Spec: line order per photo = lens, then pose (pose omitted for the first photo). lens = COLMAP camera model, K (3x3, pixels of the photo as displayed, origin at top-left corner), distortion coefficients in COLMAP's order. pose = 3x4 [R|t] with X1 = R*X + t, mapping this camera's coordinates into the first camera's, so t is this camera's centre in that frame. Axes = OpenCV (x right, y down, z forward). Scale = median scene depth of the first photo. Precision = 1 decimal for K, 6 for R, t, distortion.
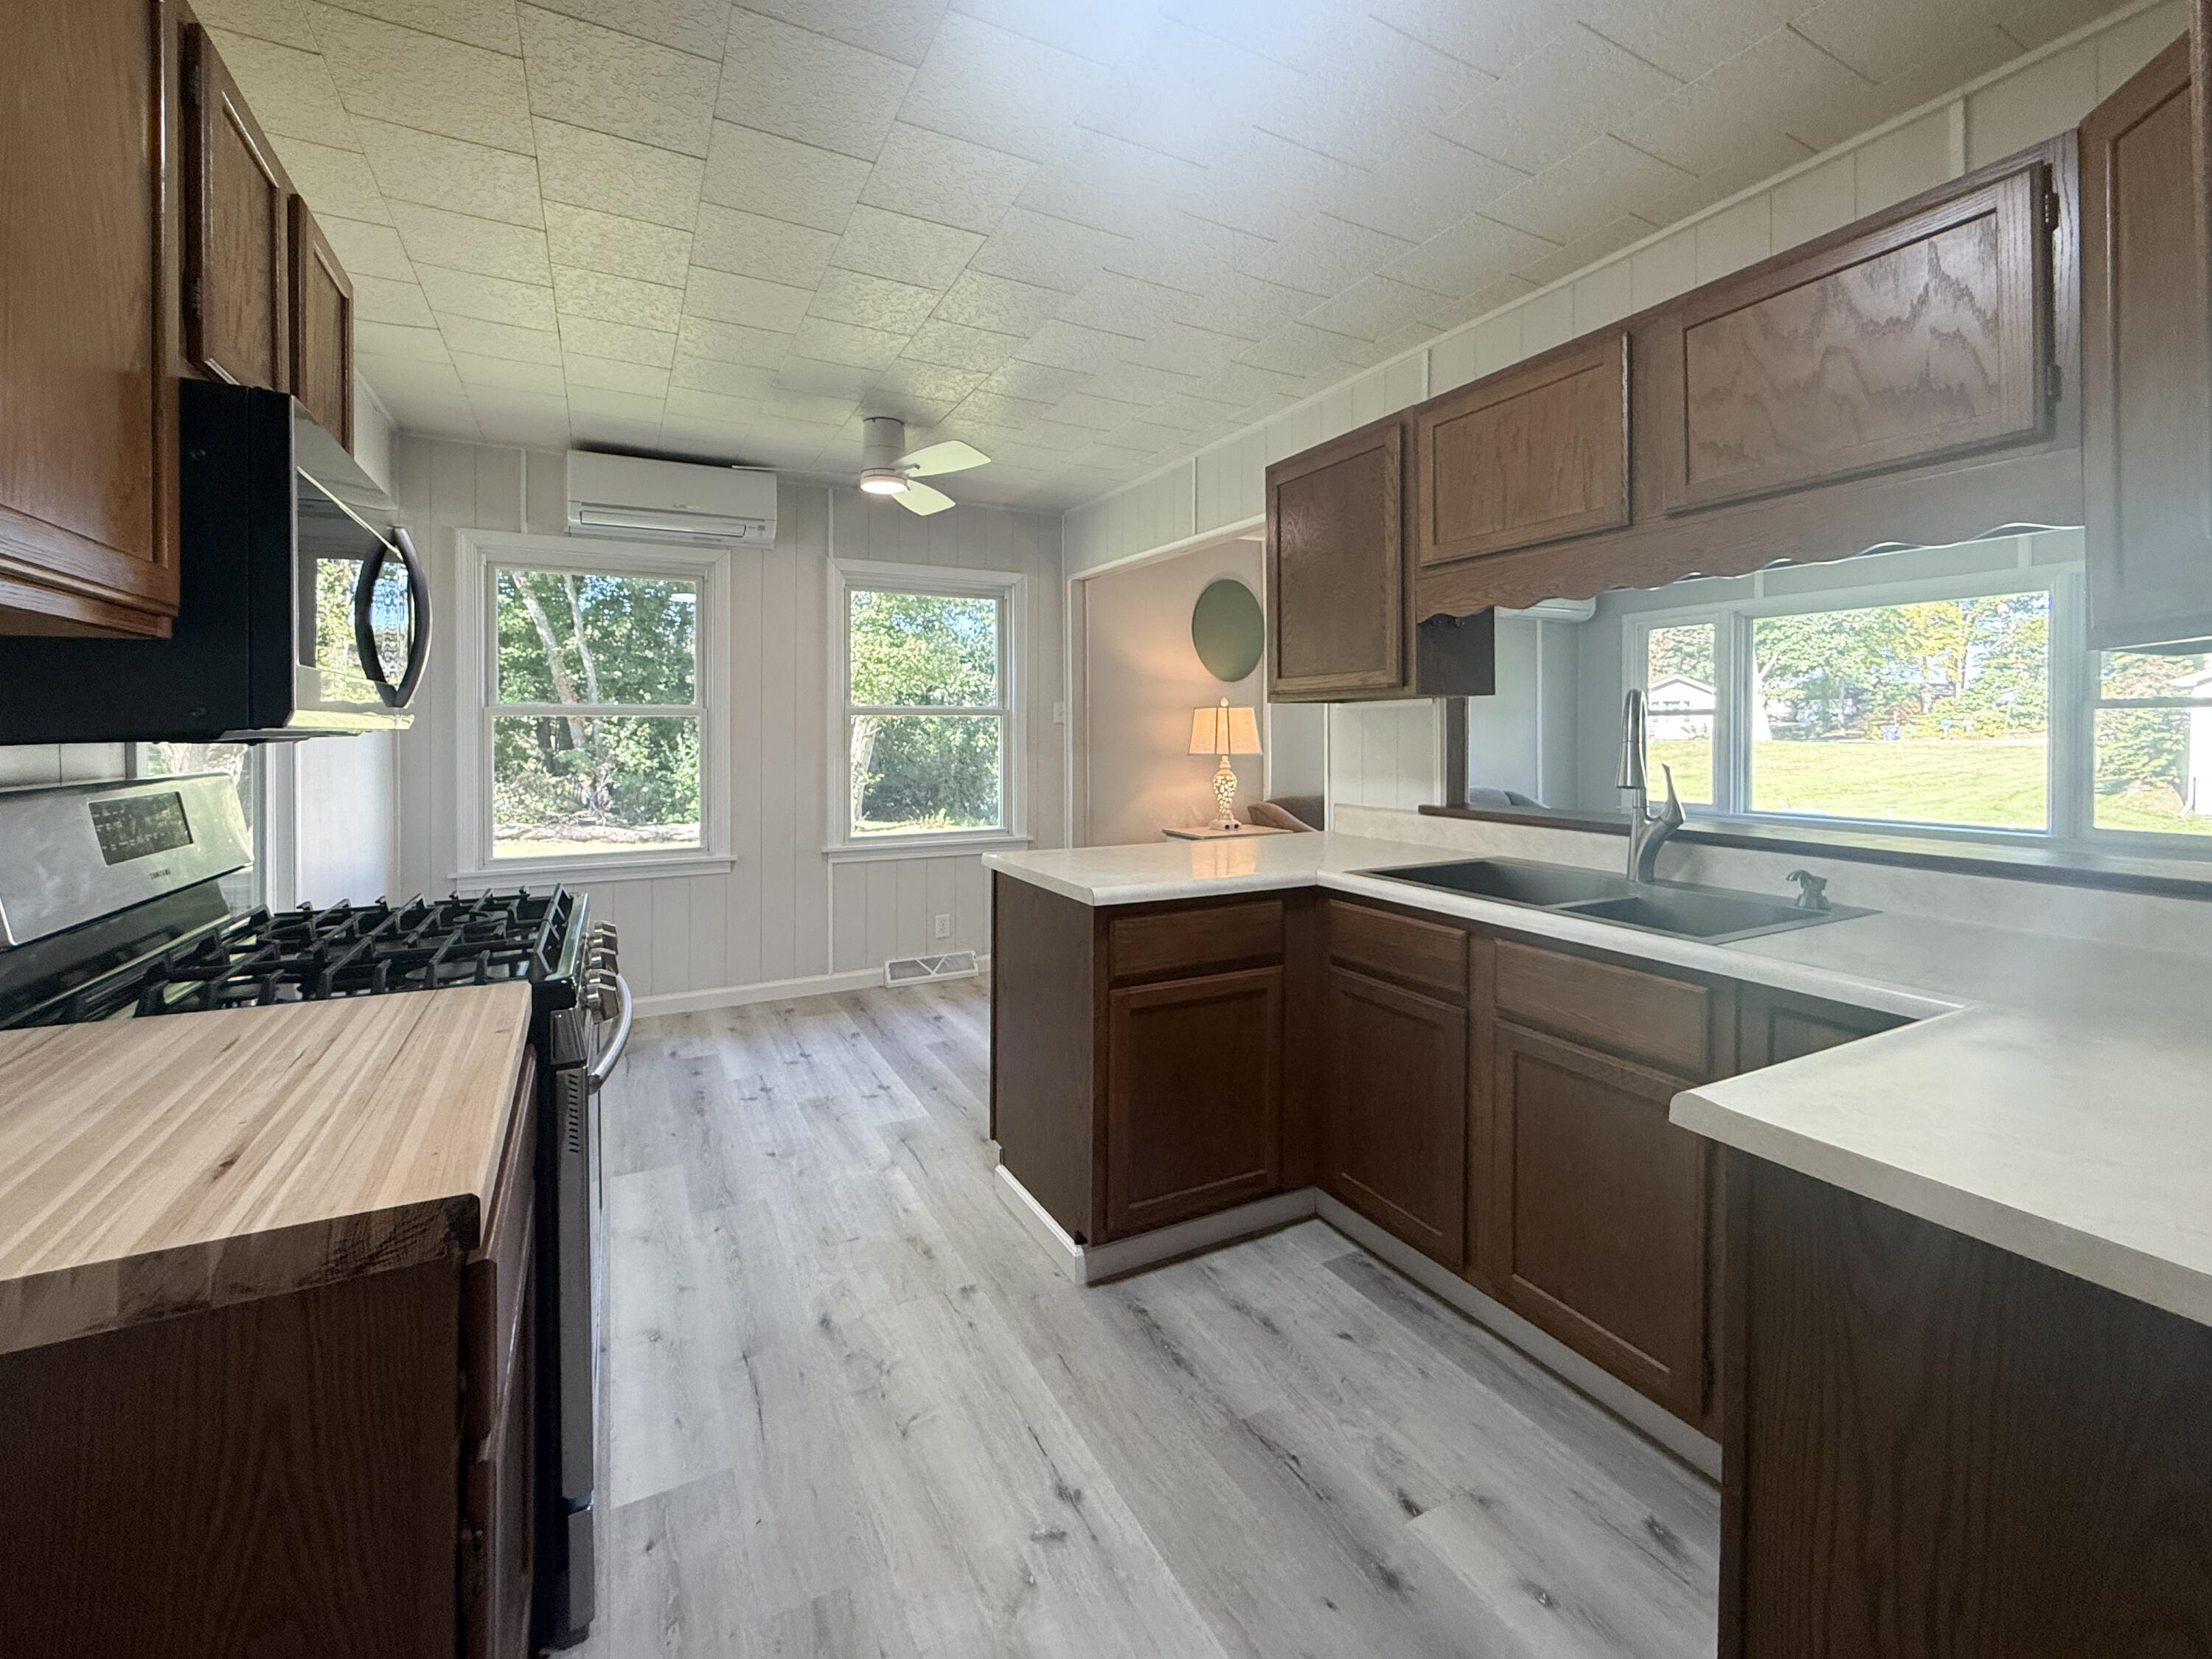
lens RADIAL K [[883.5, 0, 1107.0], [0, 883.5, 734.5], [0, 0, 1]] dist [0.000463, 0.000017]
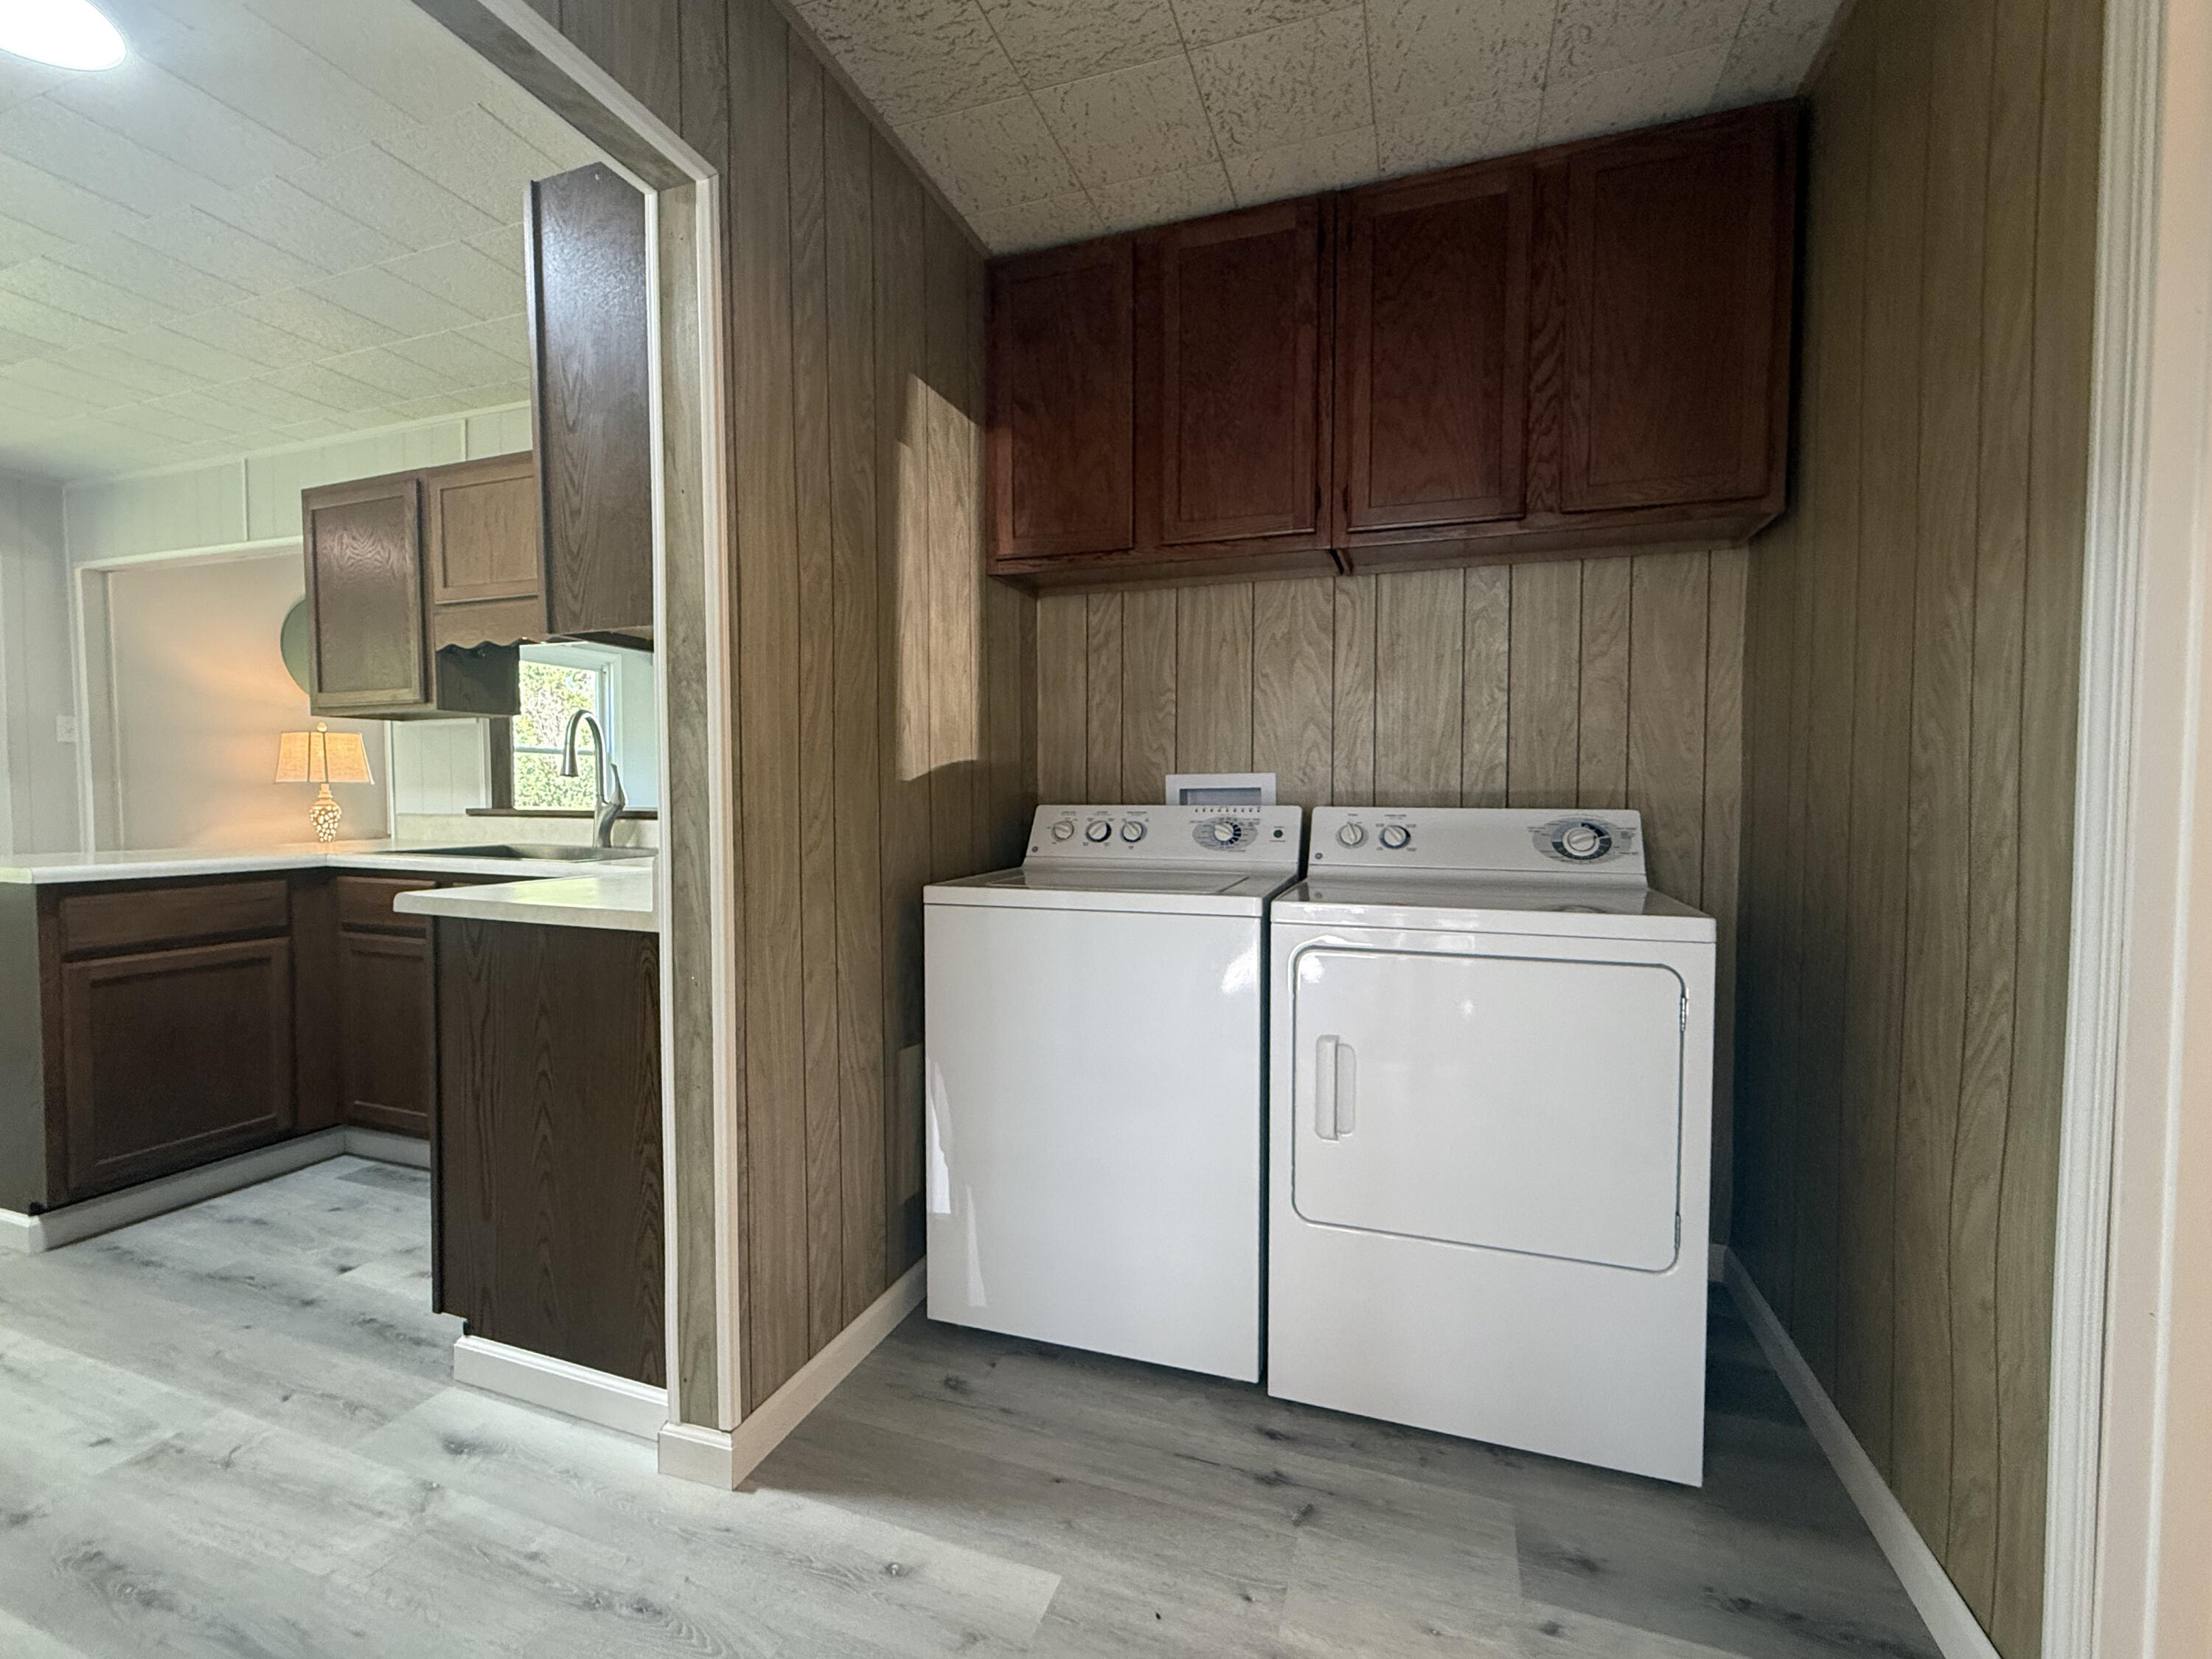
lens RADIAL K [[931.4, 0, 1041.8], [0, 931.4, 829.3], [0, 0, 1]] dist [-0.001353, 0.000312]
pose [[0.760197, -0.023658, 0.649261, 0.160672], [-0.001969, 0.999248, 0.038716, 0.072838], [-0.649689, -0.030710, 0.759579, -0.558430]]
